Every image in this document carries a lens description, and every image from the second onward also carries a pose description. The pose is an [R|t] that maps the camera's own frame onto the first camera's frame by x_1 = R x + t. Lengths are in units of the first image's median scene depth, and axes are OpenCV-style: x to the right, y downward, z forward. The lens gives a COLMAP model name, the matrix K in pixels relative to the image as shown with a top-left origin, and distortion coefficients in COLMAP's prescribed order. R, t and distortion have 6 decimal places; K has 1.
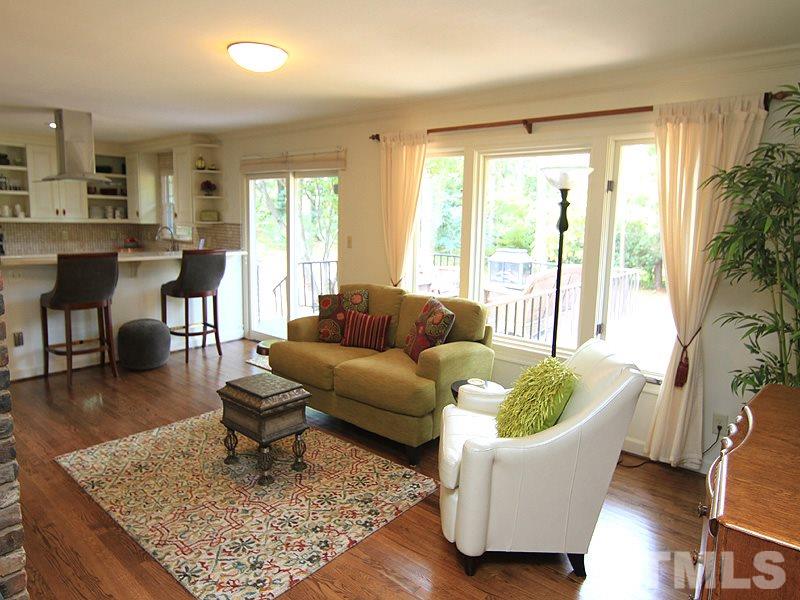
lens RADIAL K [[510.9, 0, 397.8], [0, 510.9, 284.7], [0, 0, 1]] dist [-0.012643, -0.001111]
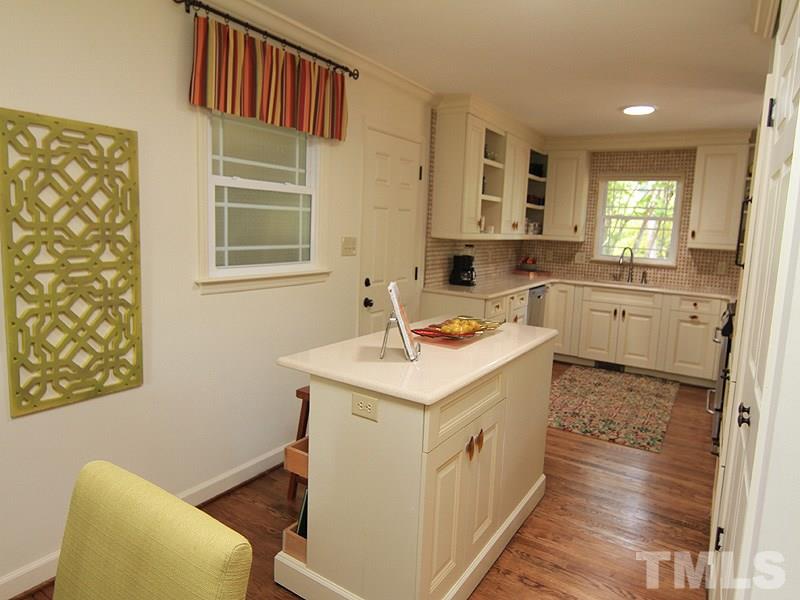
lens RADIAL K [[514.3, 0, 400.0], [0, 514.3, 278.4], [0, 0, 1]] dist [-0.007266, -0.001112]
pose [[0.988309, 0.004895, 0.152384, -1.606015], [-0.001312, 0.999721, -0.023600, -0.081045], [-0.152457, 0.023124, 0.988039, 0.485518]]
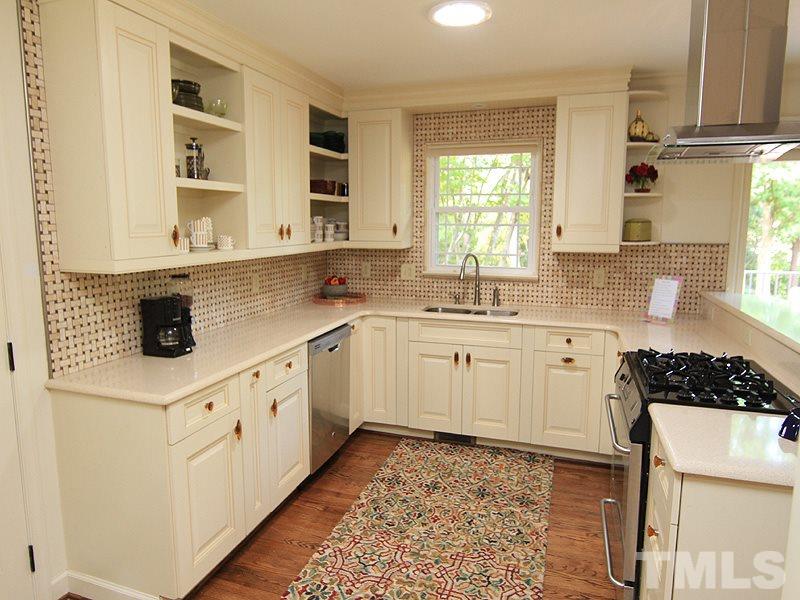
lens RADIAL K [[510.9, 0, 397.8], [0, 510.9, 284.7], [0, 0, 1]] dist [-0.012643, -0.001111]
pose [[0.927362, -0.070080, 0.367545, -1.256476], [0.072432, 0.997346, 0.007412, -0.158247], [-0.367088, 0.019748, 0.929976, 0.945003]]
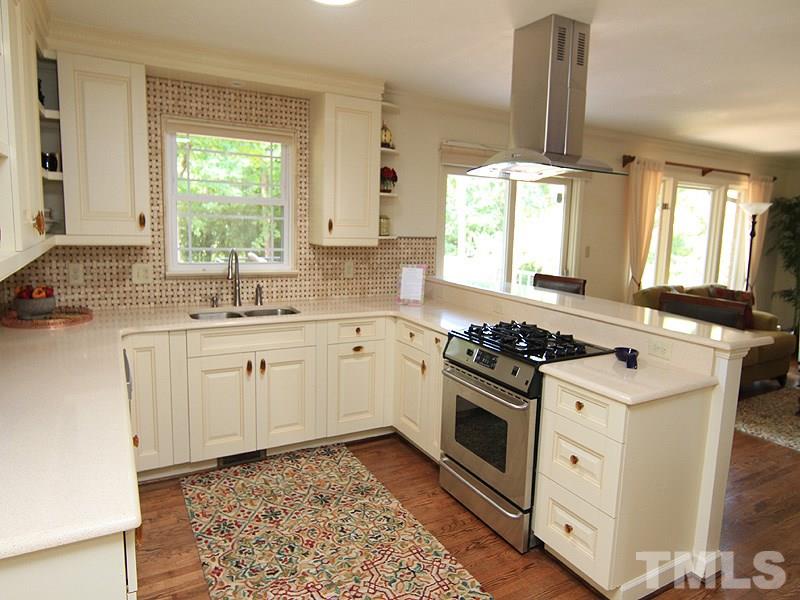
lens RADIAL K [[510.9, 0, 397.8], [0, 510.9, 284.7], [0, 0, 1]] dist [-0.012643, -0.001111]
pose [[0.347945, -0.132097, 0.928162, -1.465574], [0.100466, 0.989576, 0.103176, -0.198996], [-0.932116, 0.057350, 0.357590, 1.214238]]
